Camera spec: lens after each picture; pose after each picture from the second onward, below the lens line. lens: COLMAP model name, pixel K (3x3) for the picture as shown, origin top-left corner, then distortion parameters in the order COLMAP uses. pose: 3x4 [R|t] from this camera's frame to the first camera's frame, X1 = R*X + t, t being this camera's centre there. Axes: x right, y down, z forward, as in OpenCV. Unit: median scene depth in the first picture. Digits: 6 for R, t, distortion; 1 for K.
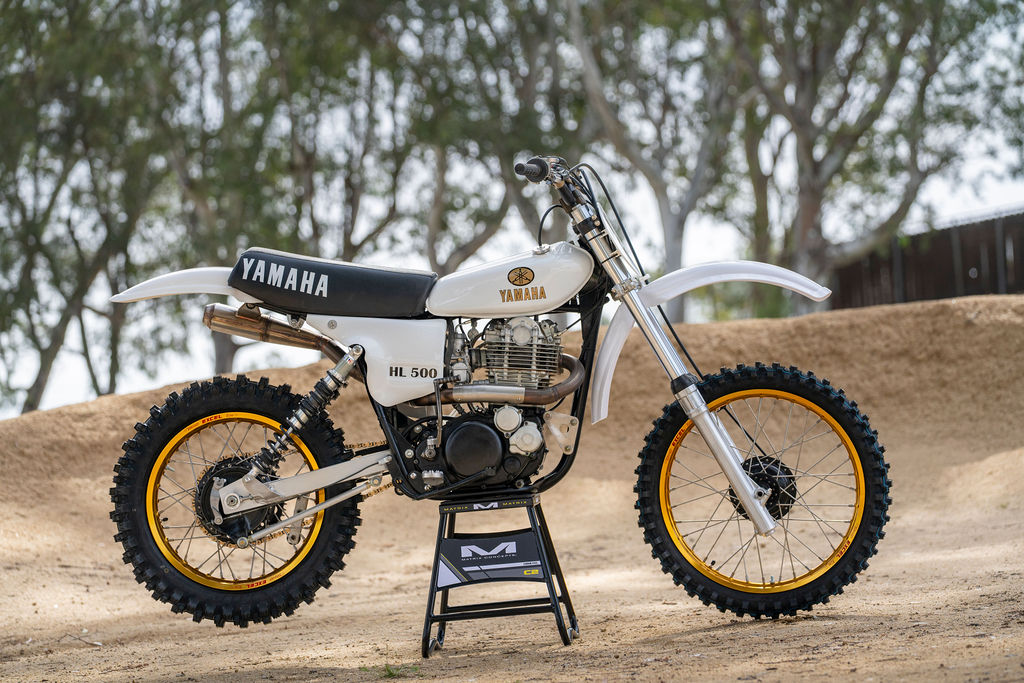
lens RADIAL K [[3739.9, 0, 512.0], [0, 3739.9, 341.5], [0, 0, 1]] dist [-0.082003, 0.007324]
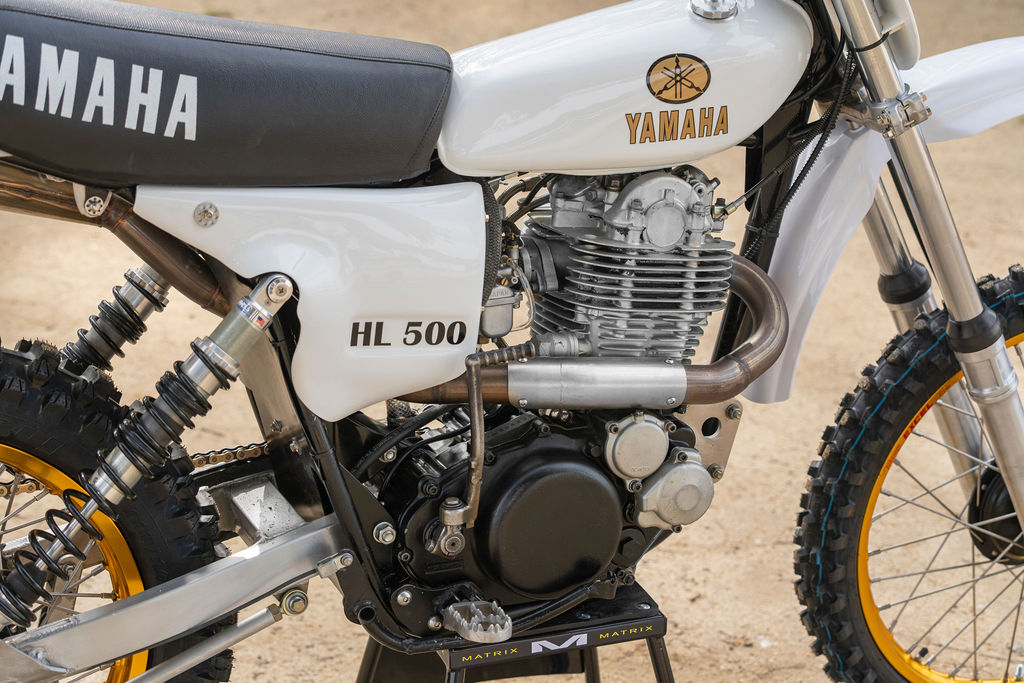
lens RADIAL K [[2133.5, 0, 512.0], [0, 2133.5, 341.5], [0, 0, 1]] dist [-0.317156, -0.118338]
pose [[0.909194, -0.048254, 0.413566, -0.105482], [-0.088884, 0.947873, 0.306002, -0.057344], [-0.406774, -0.314975, 0.857511, 0.811392]]
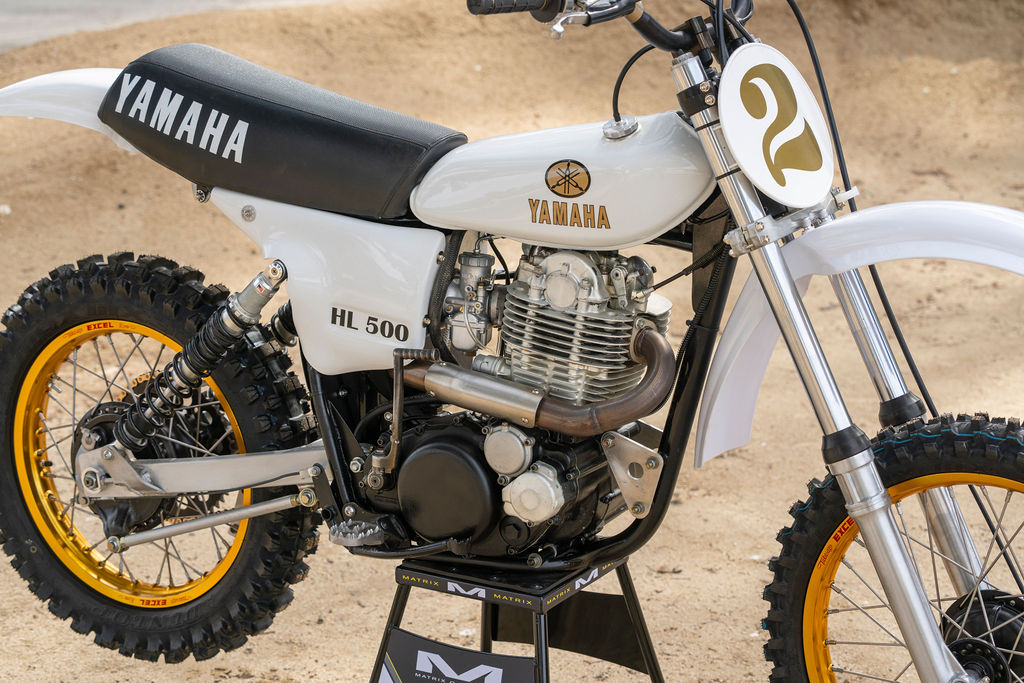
lens RADIAL K [[2246.9, 0, 512.0], [0, 2246.9, 341.5], [0, 0, 1]] dist [-0.320418, -0.036025]
pose [[0.886724, 0.186609, -0.422964, 0.128199], [-0.058206, 0.952696, 0.298298, -0.086587], [0.458621, -0.239889, 0.855640, 0.732818]]
